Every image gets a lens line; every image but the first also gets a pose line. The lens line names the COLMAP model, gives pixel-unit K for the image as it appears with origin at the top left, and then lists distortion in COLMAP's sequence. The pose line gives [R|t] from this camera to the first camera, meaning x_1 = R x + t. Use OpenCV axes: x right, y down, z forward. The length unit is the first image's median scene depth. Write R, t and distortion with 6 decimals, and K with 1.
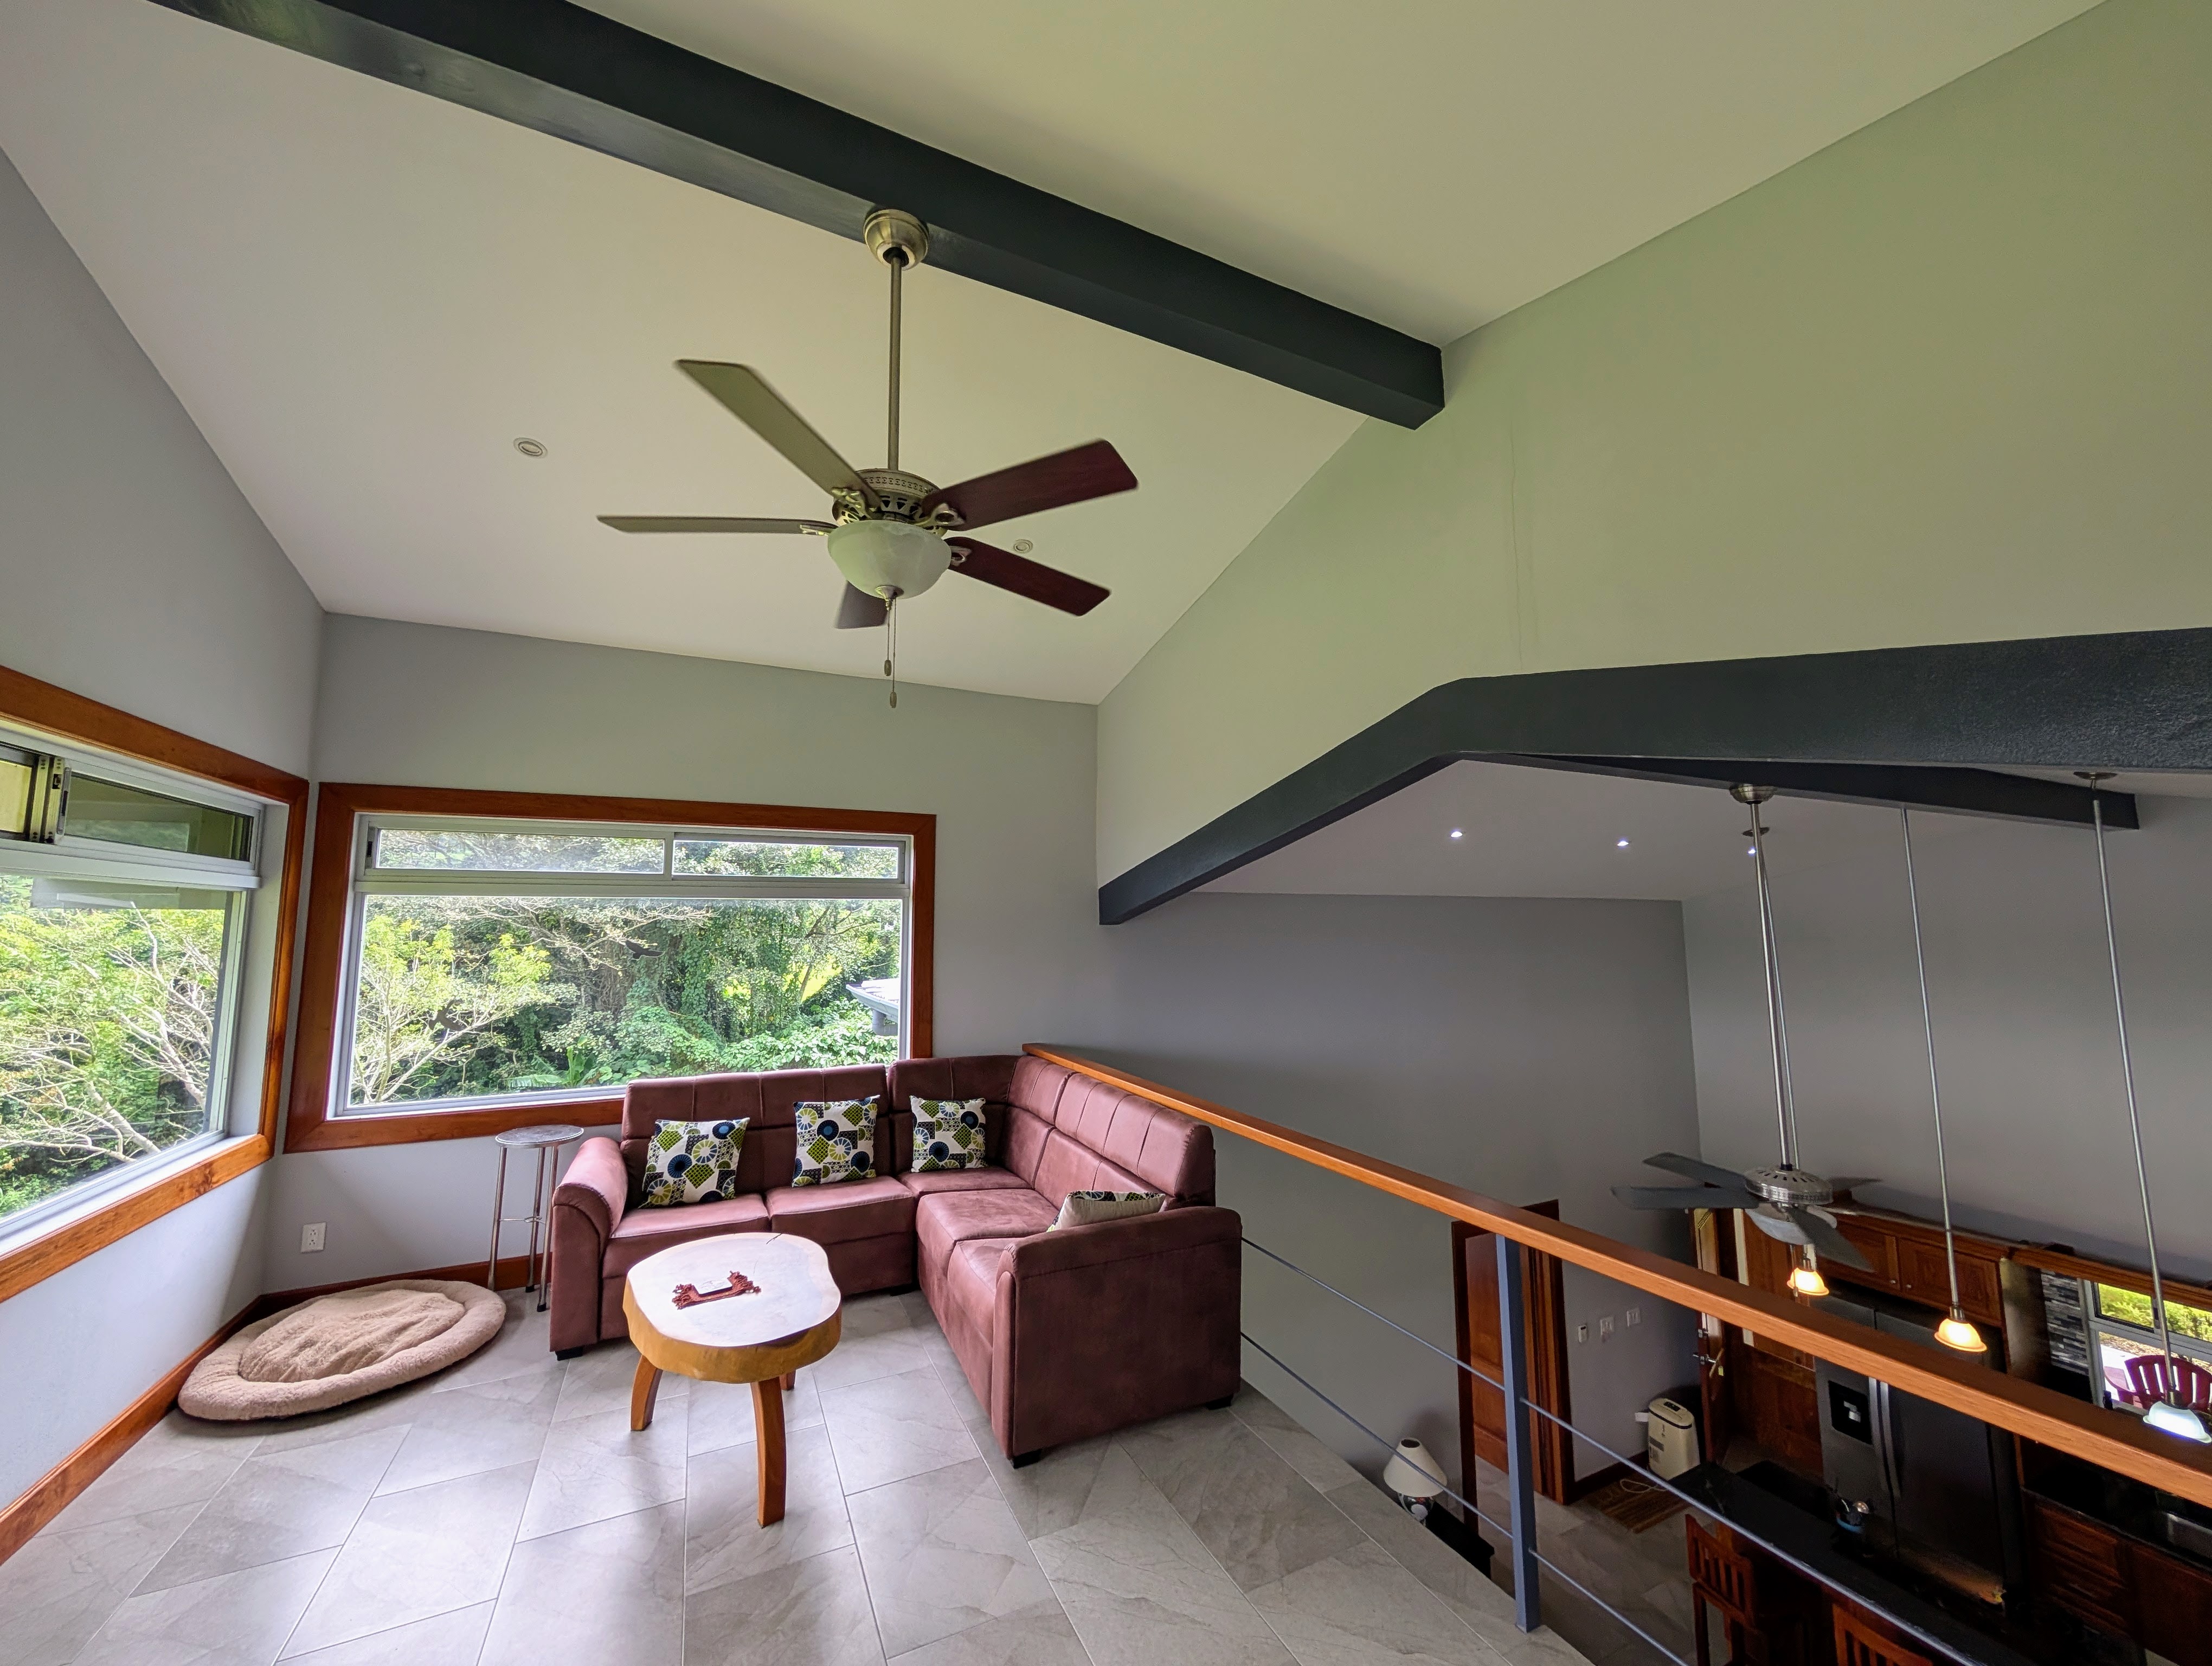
lens RADIAL K [[840.4, 0, 1104.4], [0, 840.4, 835.7], [0, 0, 1]] dist [0.001507, 0.000381]
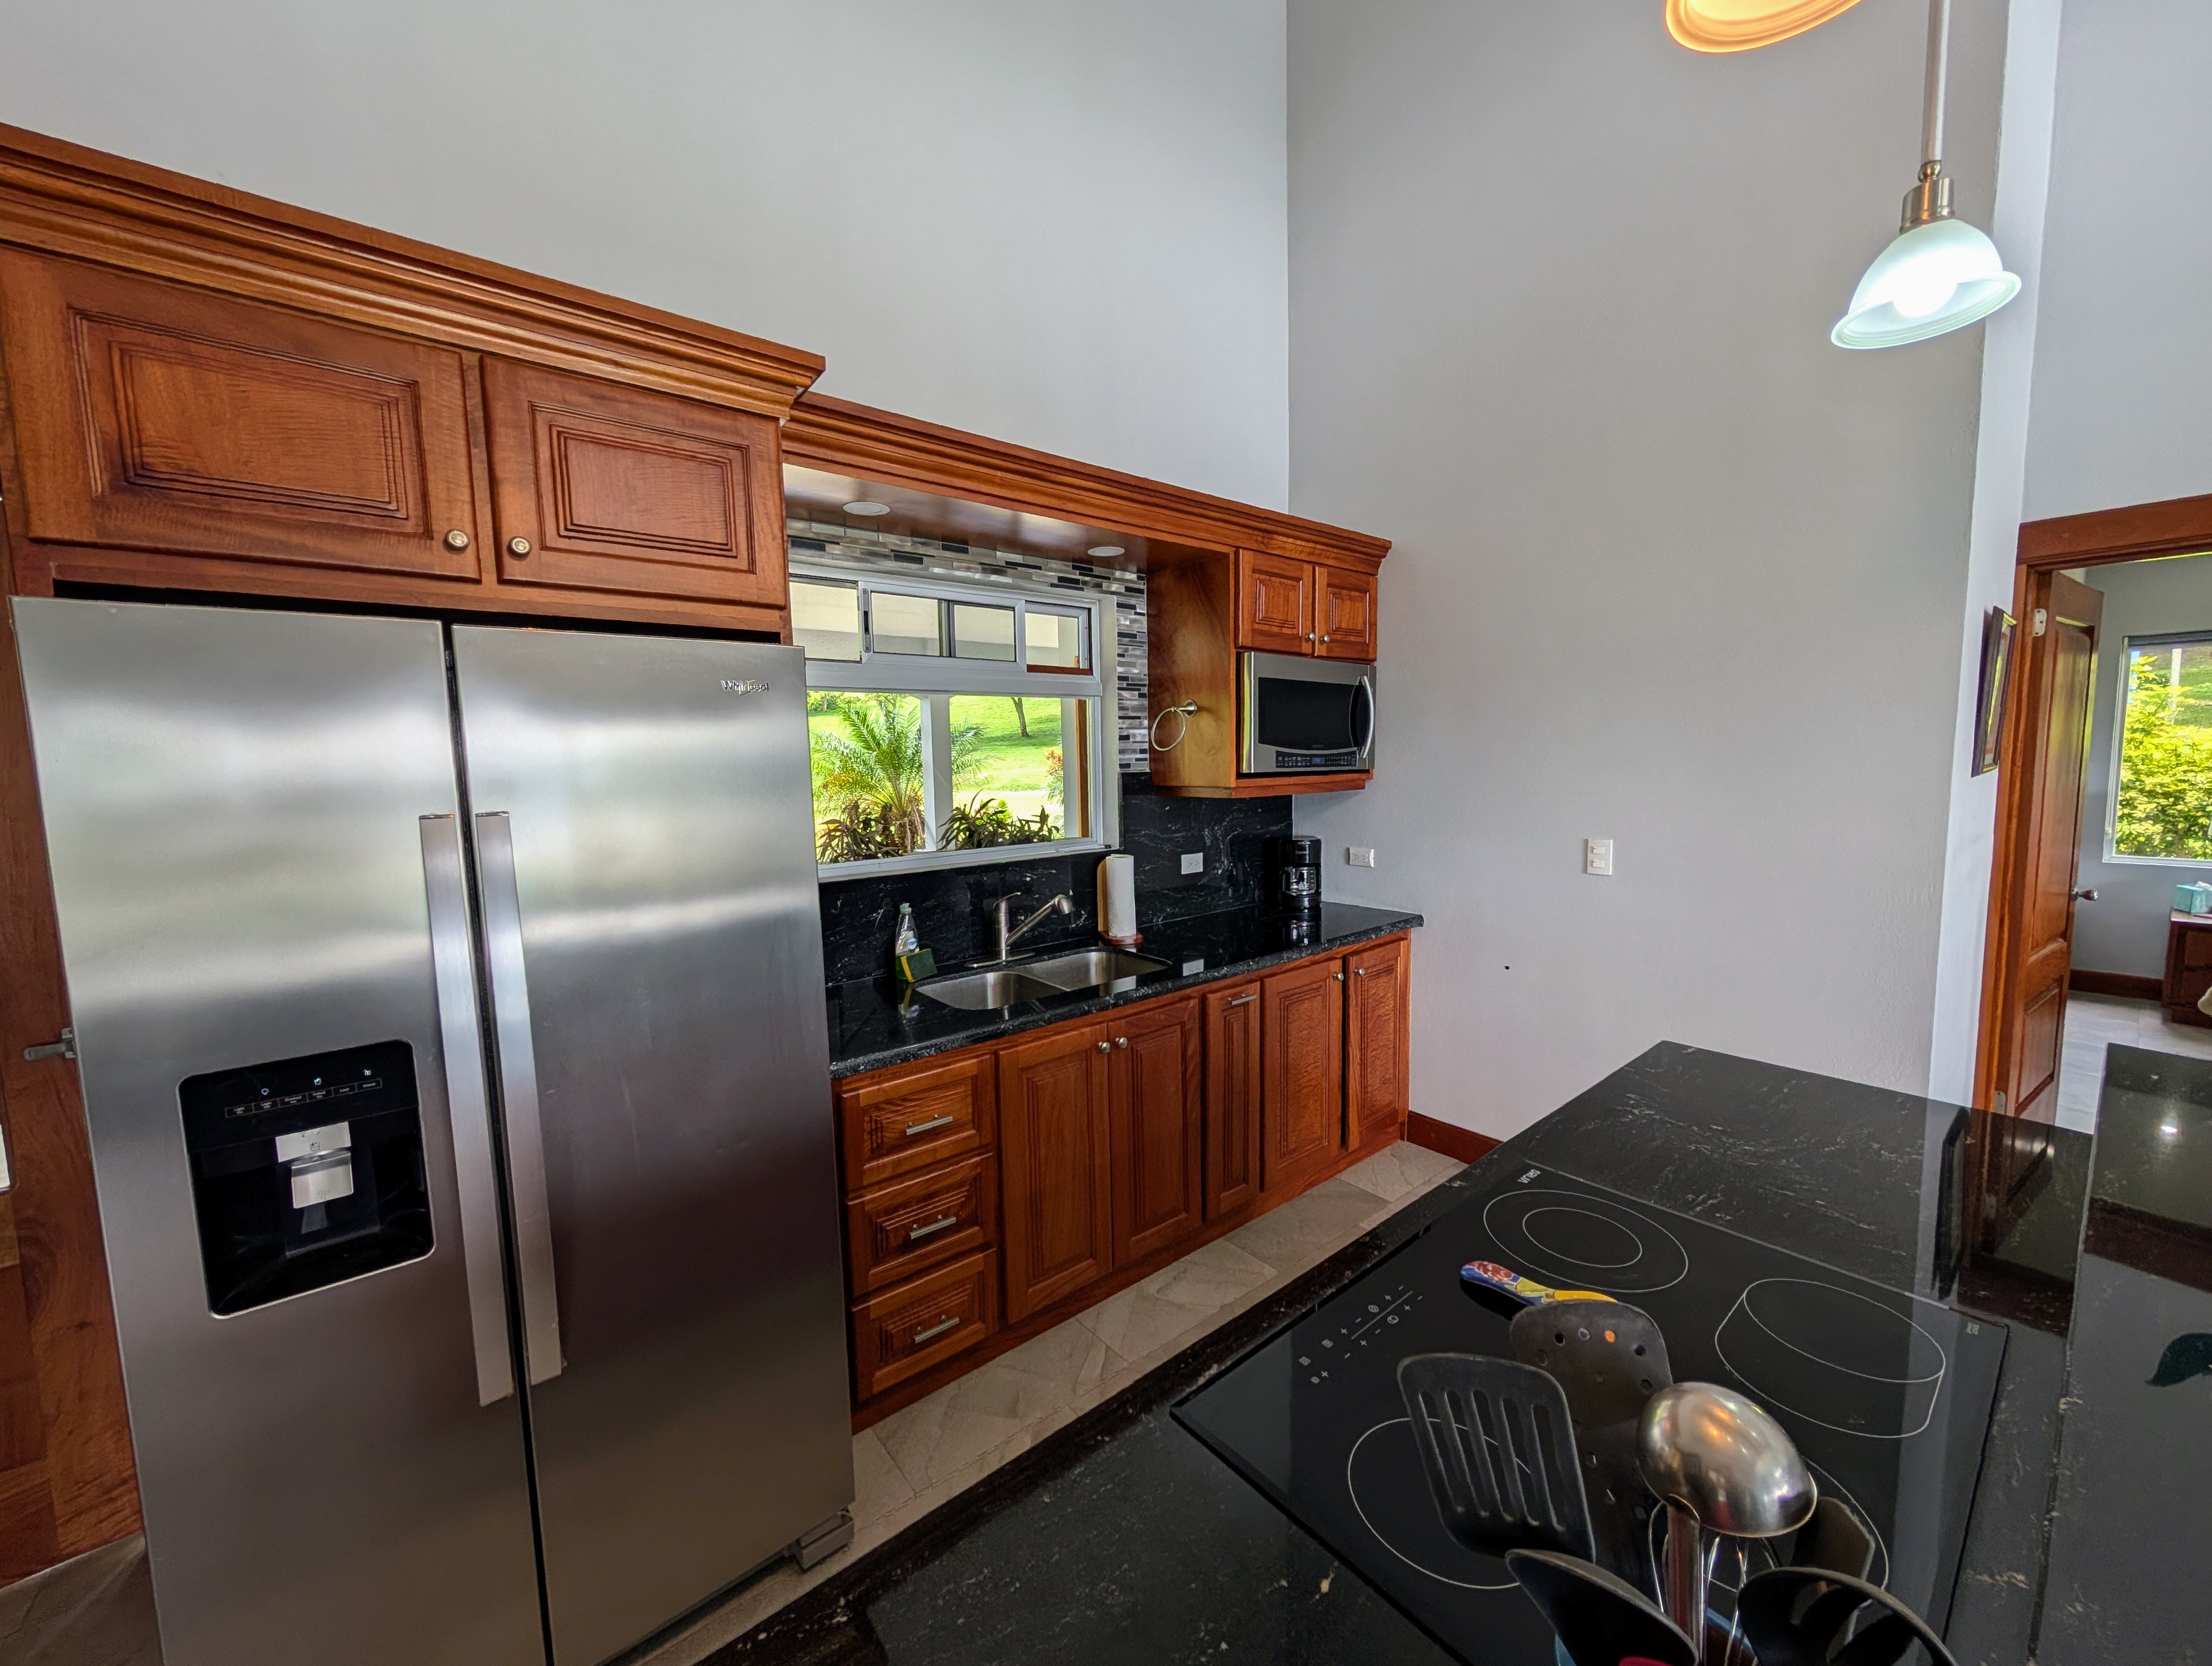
lens RADIAL K [[839.1, 0, 1105.7], [0, 839.1, 836.1], [0, 0, 1]] dist [-0.001376, 0.000215]
pose [[-0.237695, -0.079684, 0.968066, 1.025300], [-0.077464, 0.995010, 0.062882, 0.900533], [-0.968246, -0.060043, -0.242682, 1.354831]]
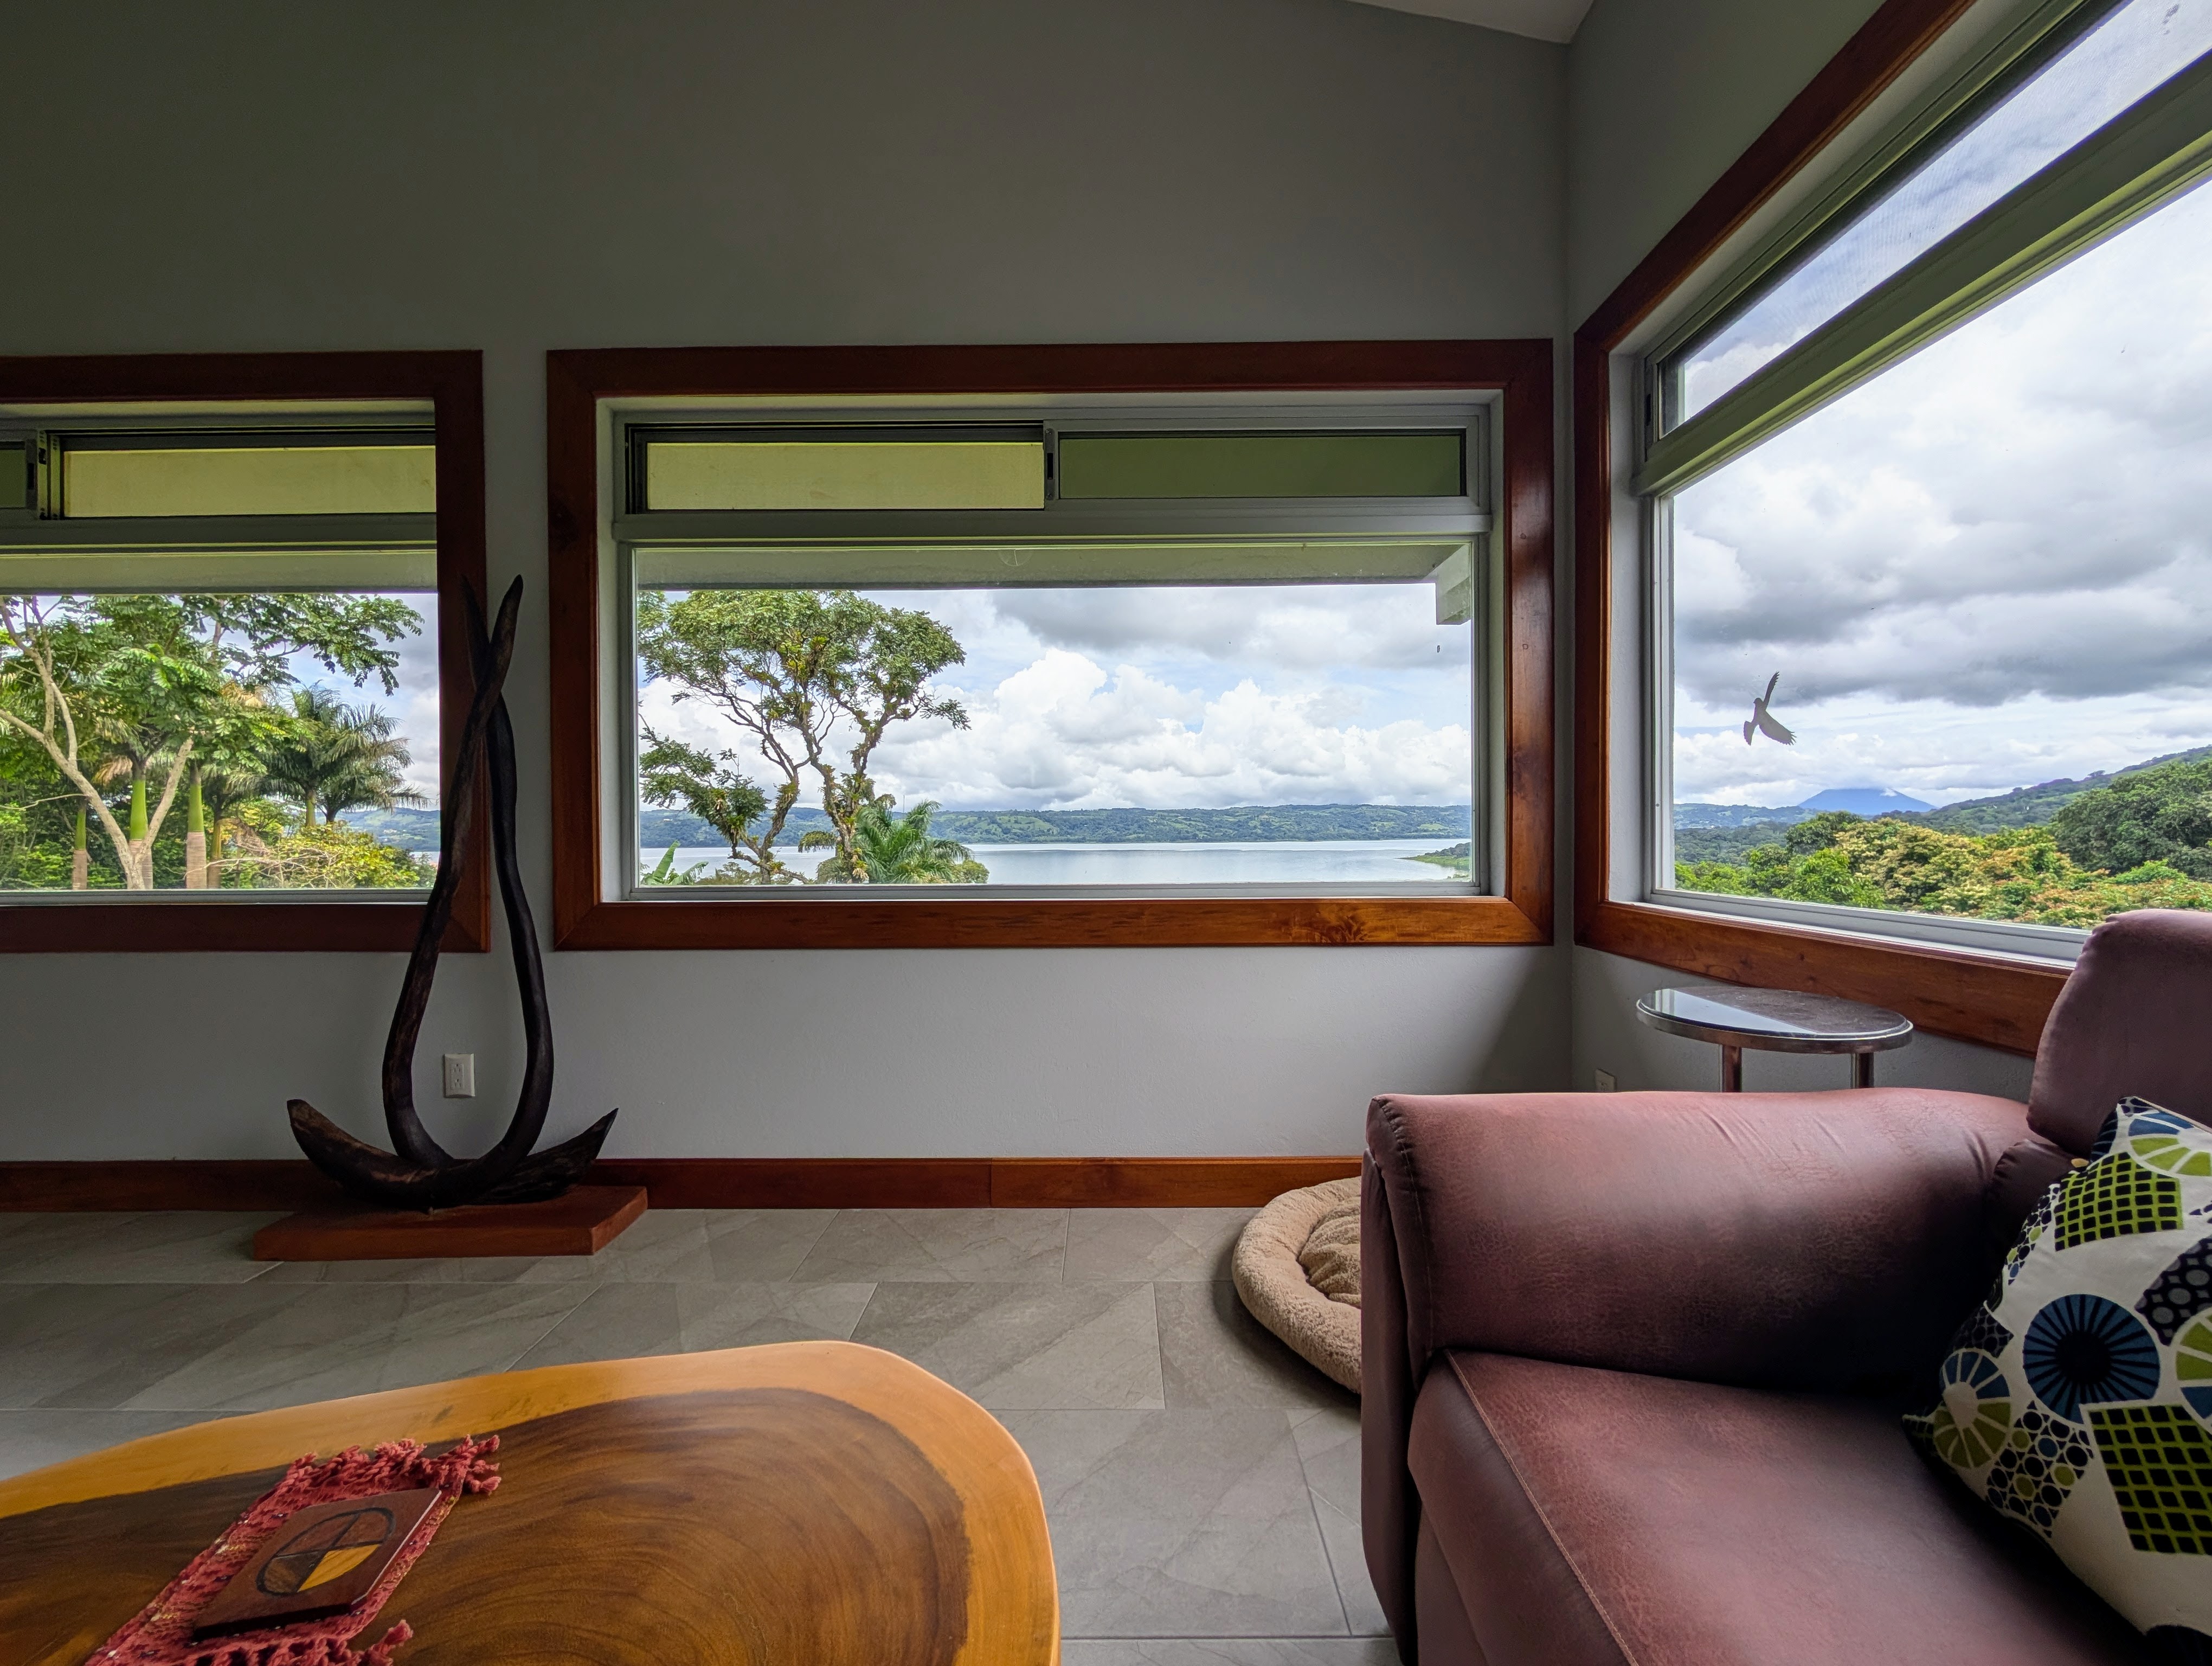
lens RADIAL K [[842.7, 0, 1106.0], [0, 842.7, 833.0], [0, 0, 1]] dist [0.000423, -0.000068]
pose [[-0.435600, 0.010195, -0.900083, -0.248045], [0.104435, 0.993755, -0.039286, 0.261855], [0.894062, -0.111113, -0.433944, 0.889013]]
